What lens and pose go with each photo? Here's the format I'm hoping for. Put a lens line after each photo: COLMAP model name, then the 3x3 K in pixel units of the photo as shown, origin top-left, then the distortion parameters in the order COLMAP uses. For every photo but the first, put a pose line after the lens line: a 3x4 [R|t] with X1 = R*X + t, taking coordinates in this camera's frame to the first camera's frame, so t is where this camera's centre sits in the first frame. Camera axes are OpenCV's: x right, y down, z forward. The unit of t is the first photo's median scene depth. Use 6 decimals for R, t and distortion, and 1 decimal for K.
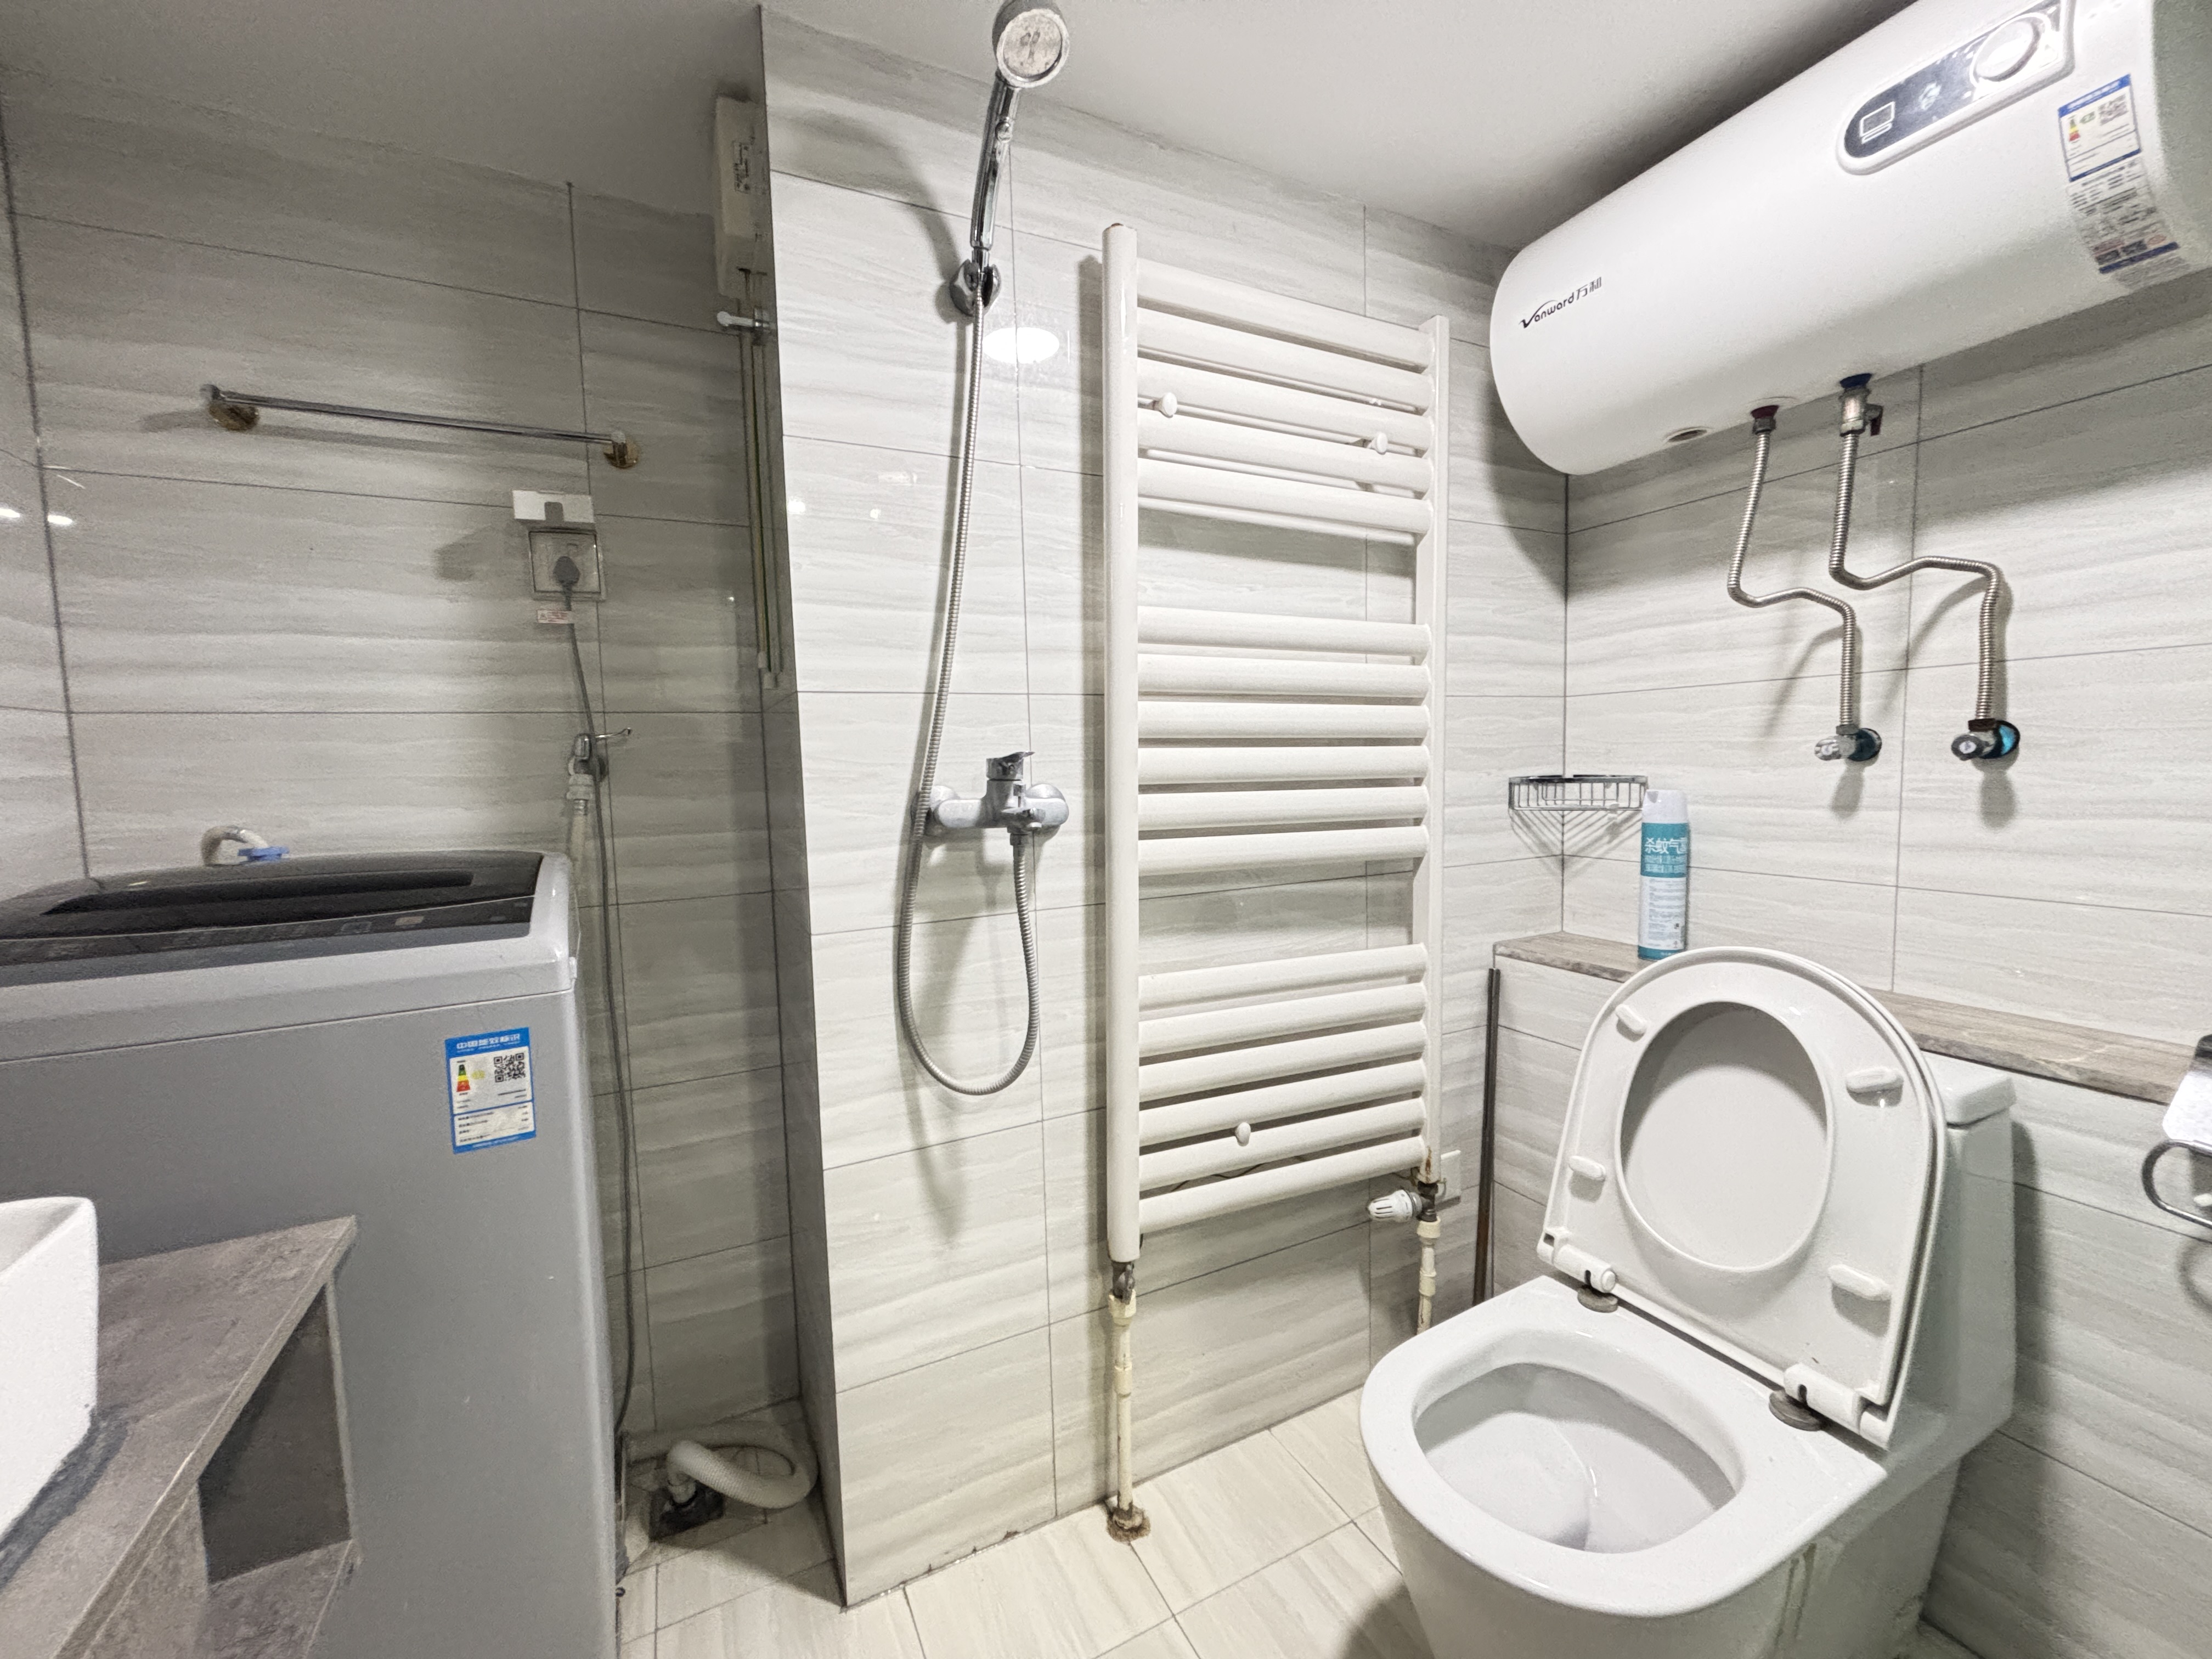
lens RADIAL K [[889.1, 0, 1109.0], [0, 889.1, 828.9], [0, 0, 1]] dist [-0.001186, -0.001279]
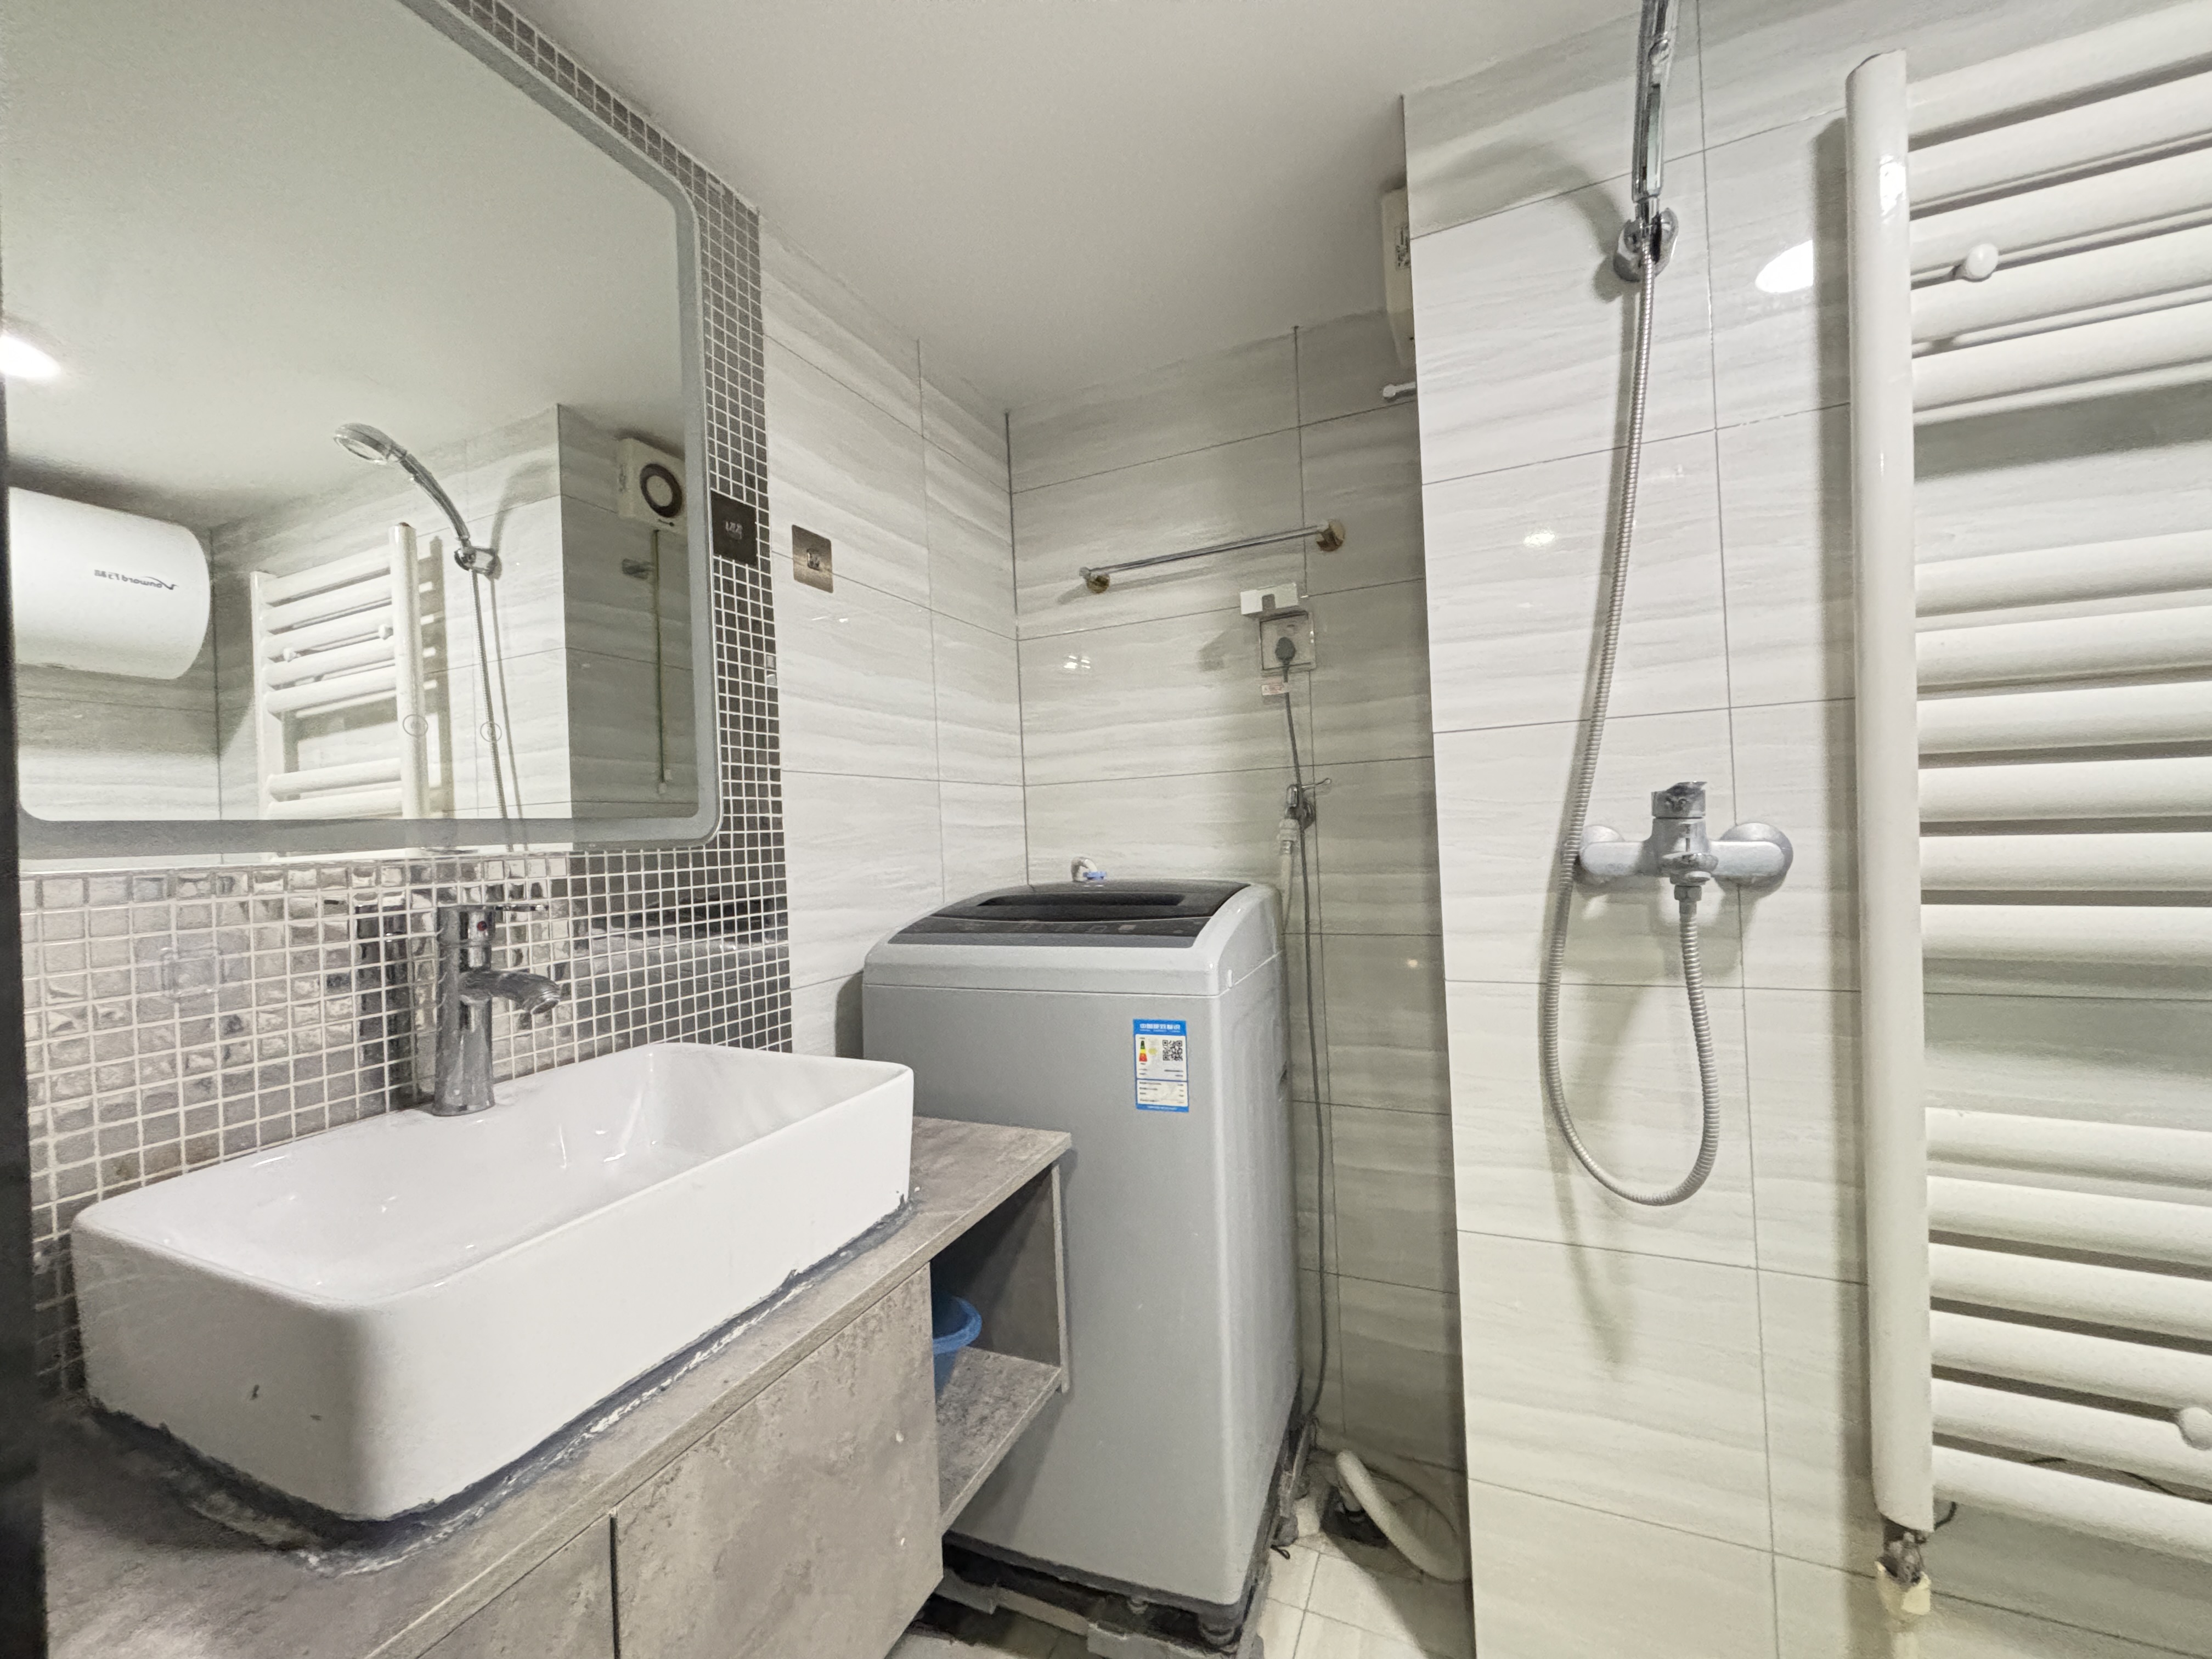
lens RADIAL K [[889.1, 0, 1104.0], [0, 889.1, 829.6], [0, 0, 1]] dist [-0.001186, -0.001279]
pose [[0.628343, -0.004804, -0.777922, 0.175049], [-0.035615, 0.998755, -0.034934, 0.001872], [0.777121, 0.049656, 0.627389, 0.082560]]
